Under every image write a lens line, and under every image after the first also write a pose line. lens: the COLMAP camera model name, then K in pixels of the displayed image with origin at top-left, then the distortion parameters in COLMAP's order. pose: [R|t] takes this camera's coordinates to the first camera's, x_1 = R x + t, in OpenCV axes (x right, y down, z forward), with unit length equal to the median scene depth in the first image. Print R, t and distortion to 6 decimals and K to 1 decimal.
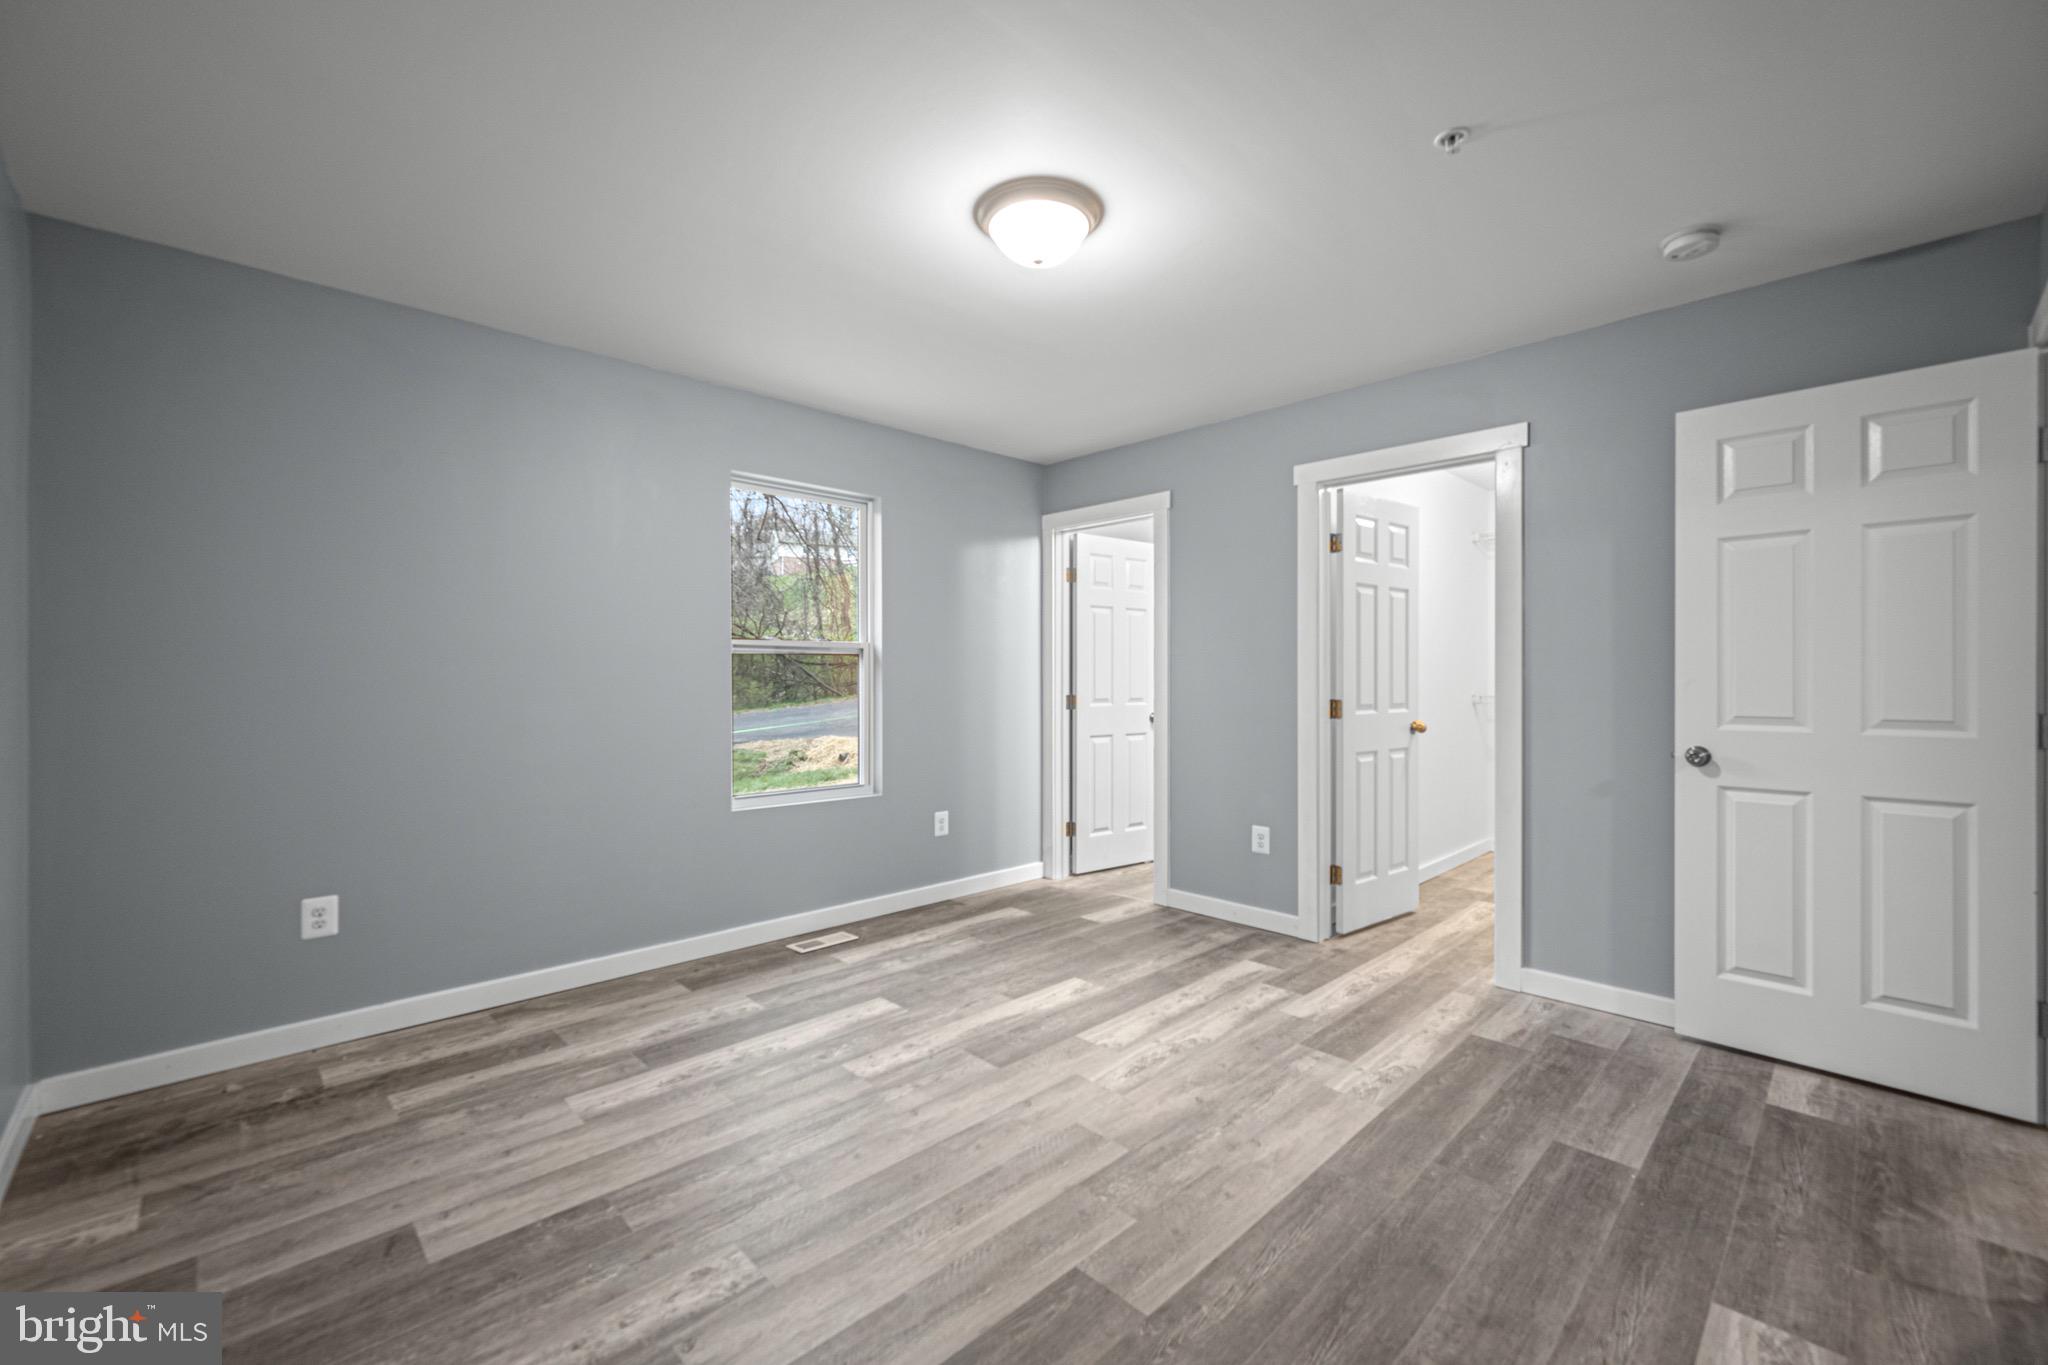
lens RADIAL K [[836.4, 0, 1026.1], [0, 836.4, 681.2], [0, 0, 1]] dist [0.000069, -0.000173]
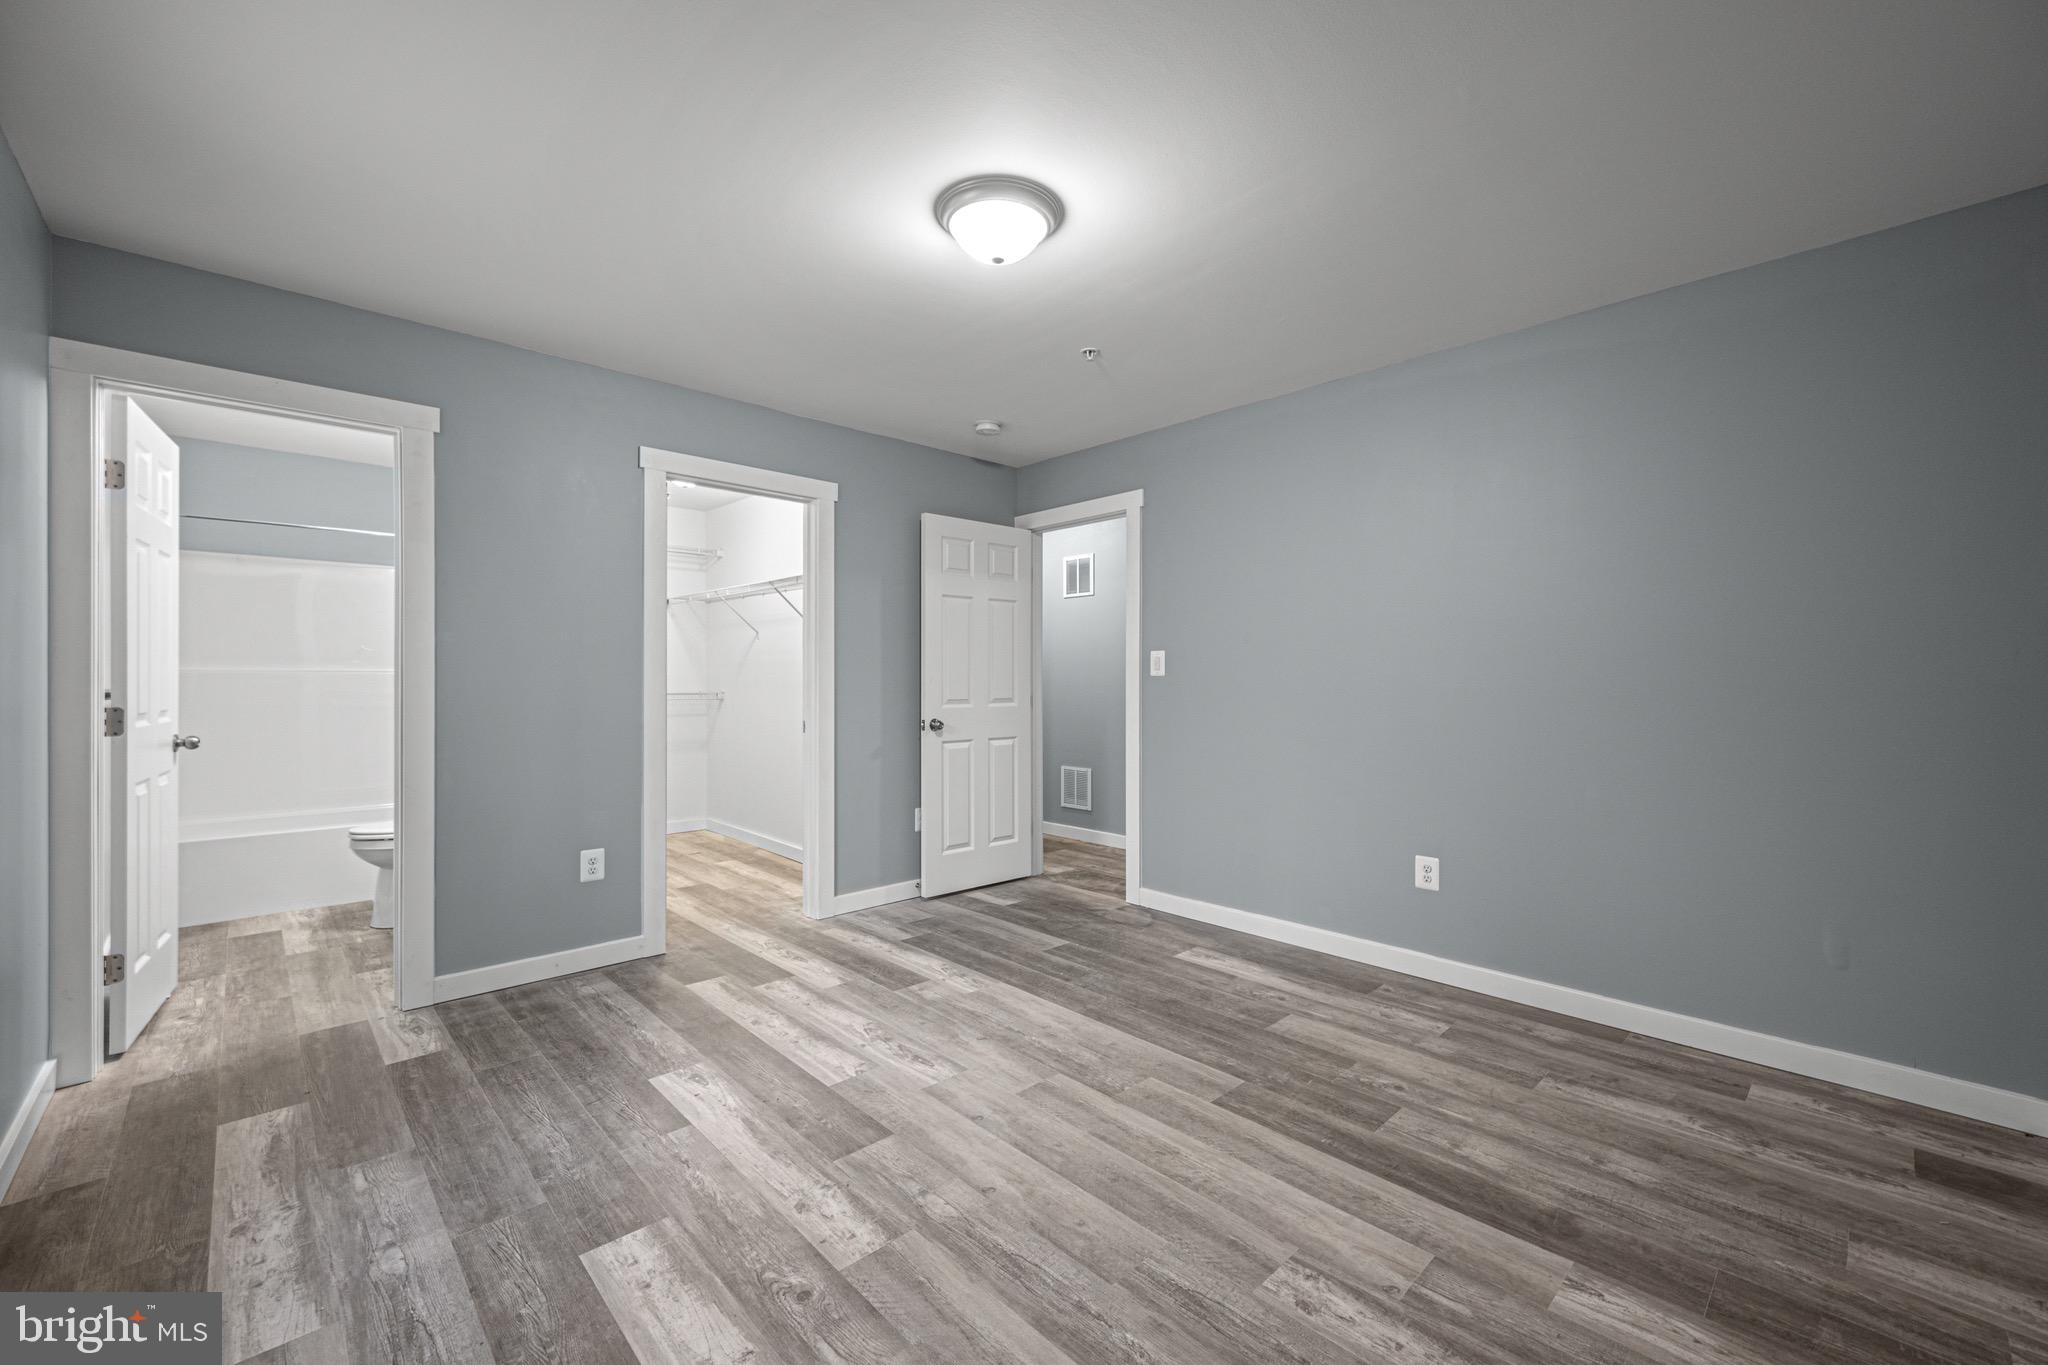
lens RADIAL K [[816.7, 0, 1022.6], [0, 816.7, 685.4], [0, 0, 1]] dist [-0.000100, -0.000069]
pose [[0.020252, -0.009079, 0.999754, -0.816530], [0.001642, 0.999958, 0.009048, -0.002618], [-0.999794, 0.001459, 0.020266, 0.809145]]
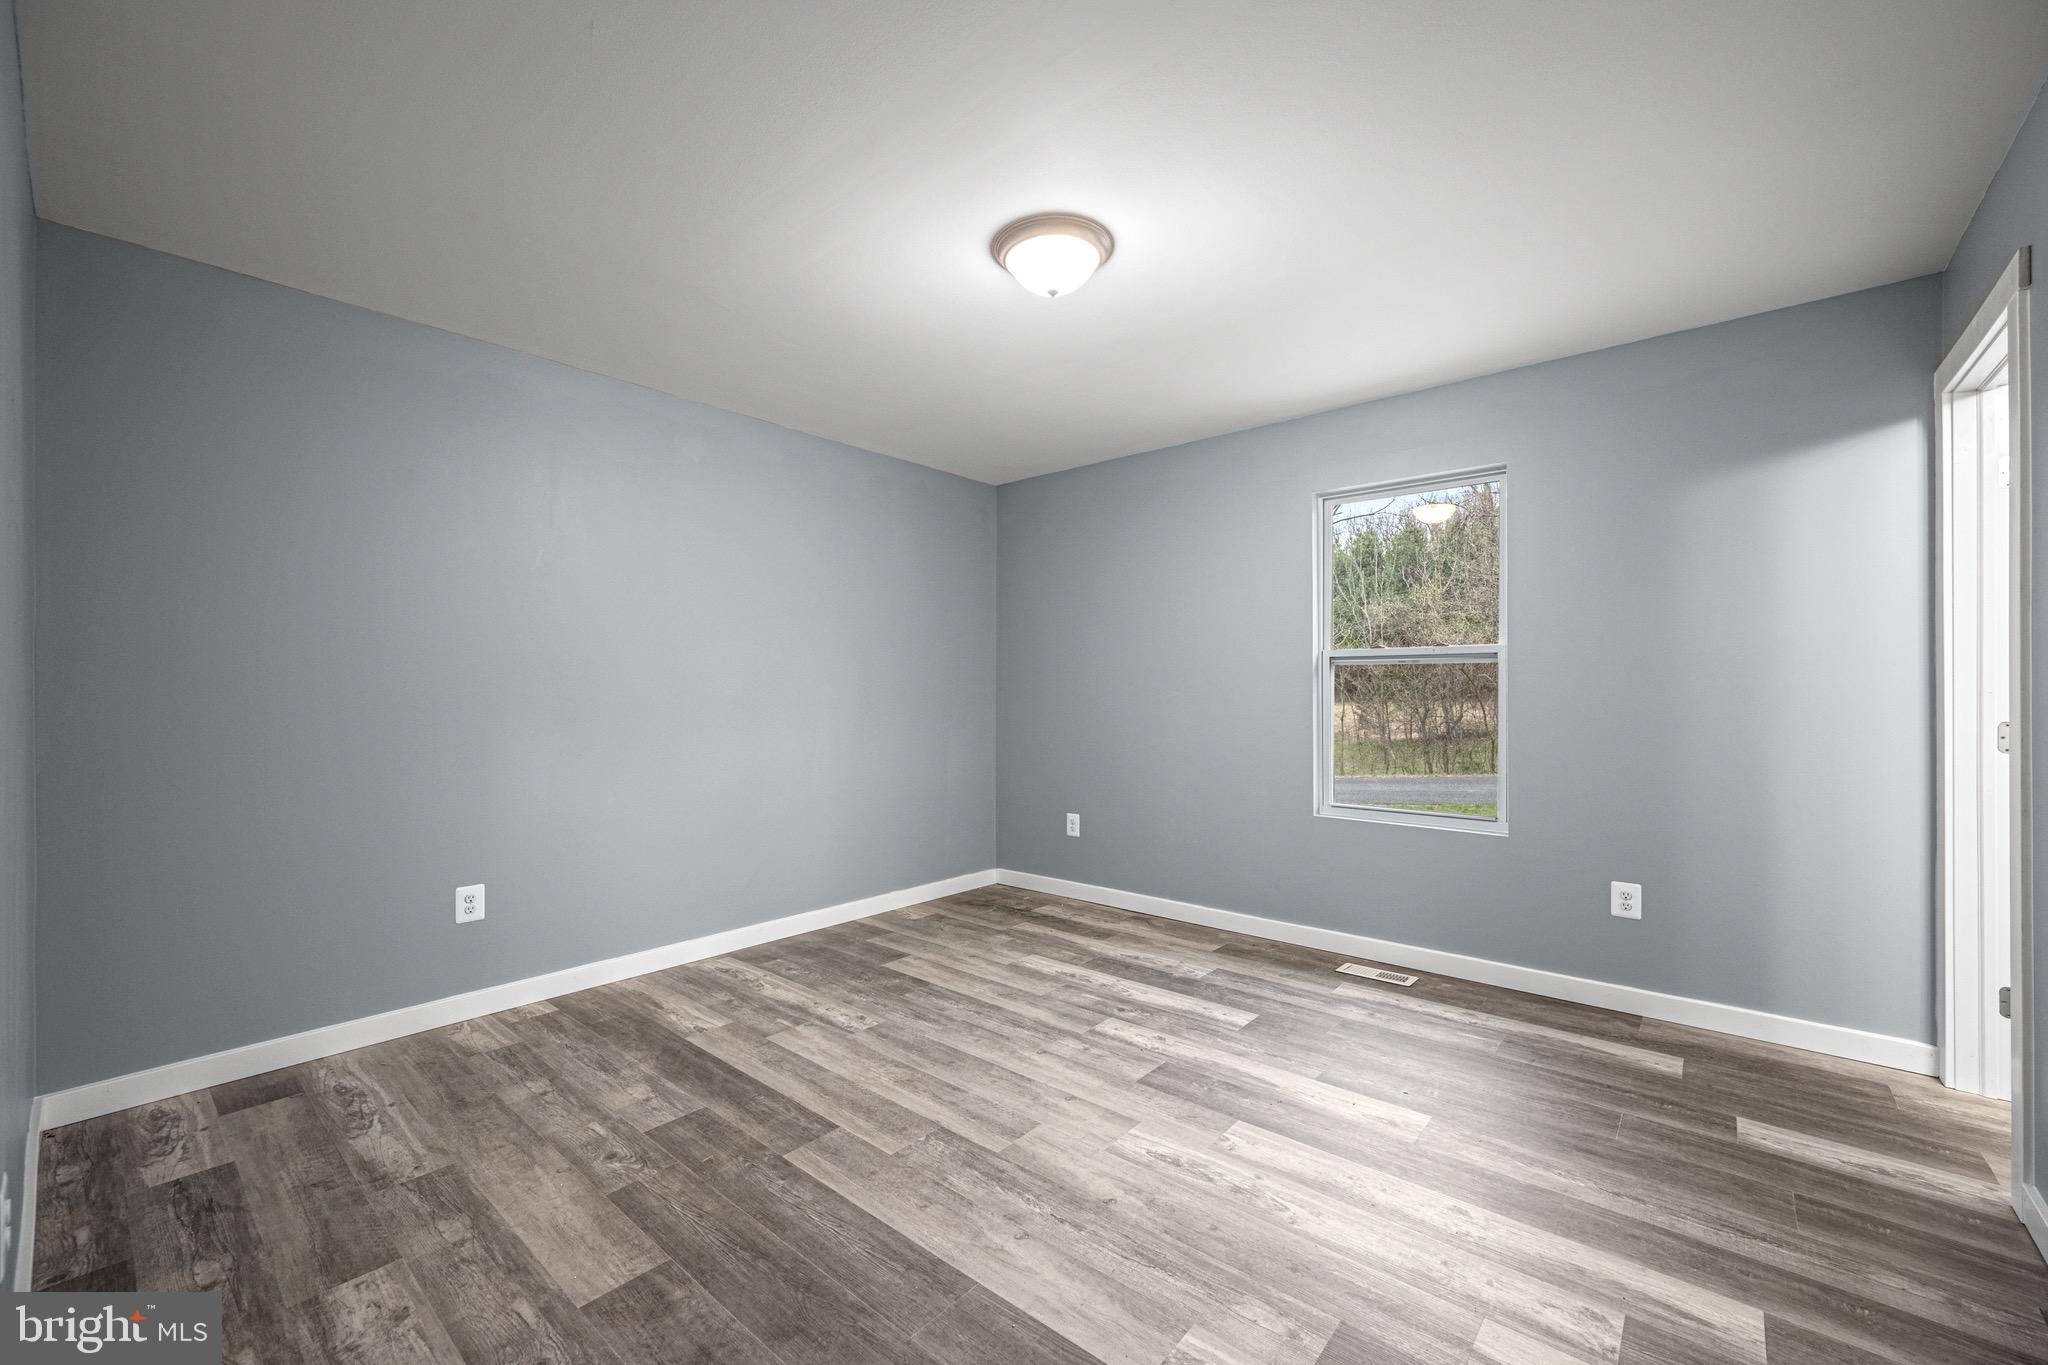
lens RADIAL K [[821.5, 0, 1024.1], [0, 821.5, 688.7], [0, 0, 1]] dist [0.000322, -0.000070]
pose [[0.087703, -0.003440, -0.996141, 0.887407], [-0.002134, 0.999991, -0.003642, -0.001442], [0.996144, 0.002445, 0.087695, 0.742567]]
